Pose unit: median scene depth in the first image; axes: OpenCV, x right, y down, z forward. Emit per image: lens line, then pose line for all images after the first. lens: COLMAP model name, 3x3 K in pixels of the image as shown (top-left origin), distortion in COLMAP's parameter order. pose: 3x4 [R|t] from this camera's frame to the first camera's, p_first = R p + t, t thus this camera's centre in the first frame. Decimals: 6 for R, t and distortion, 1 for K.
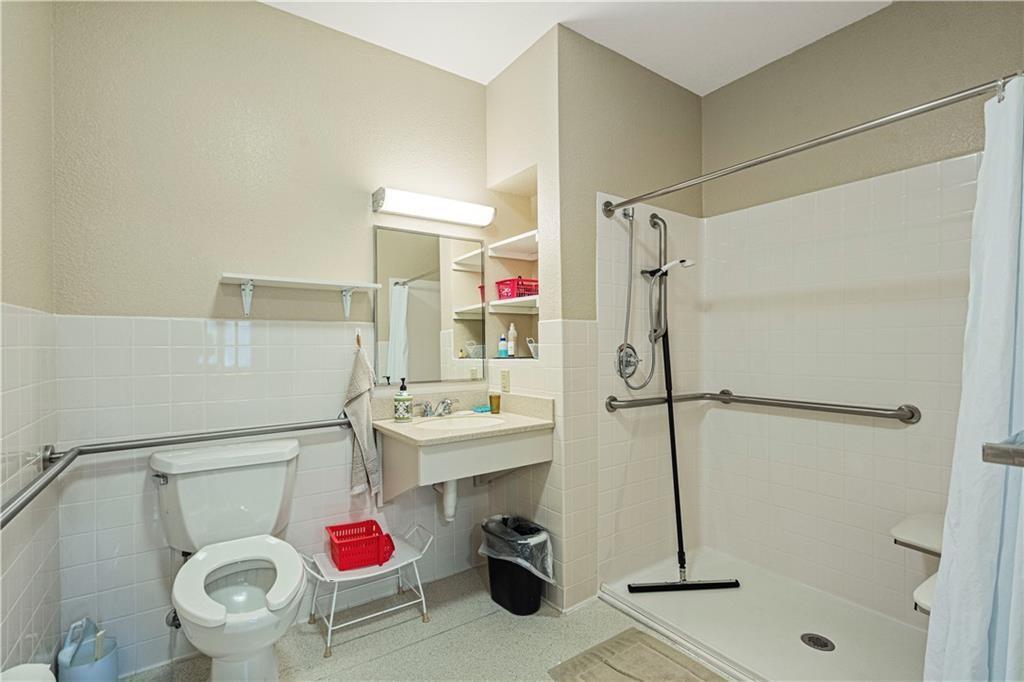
lens RADIAL K [[470.7, 0, 505.1], [0, 470.7, 348.1], [0, 0, 1]] dist [-0.001733, -0.000357]
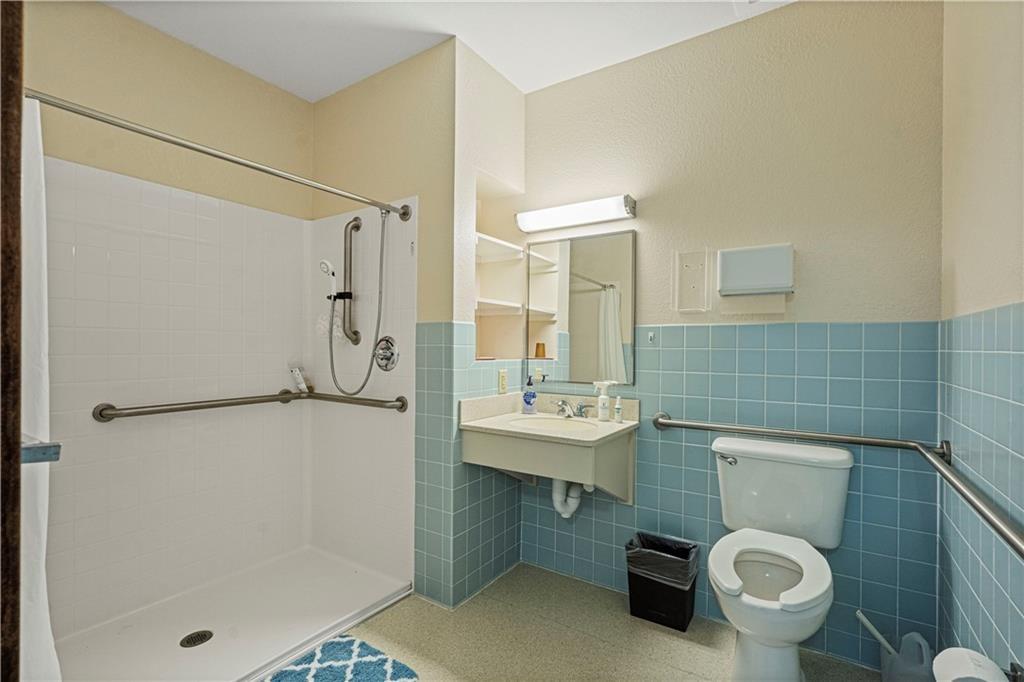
lens RADIAL K [[449.1, 0, 516.2], [0, 449.1, 345.3], [0, 0, 1]] dist [-0.030706, 0.008597]
pose [[0.359348, 0.009239, -0.933158, 0.722760], [-0.018780, 0.999820, 0.002668, -0.010415], [0.933015, 0.016566, 0.359457, 0.542518]]
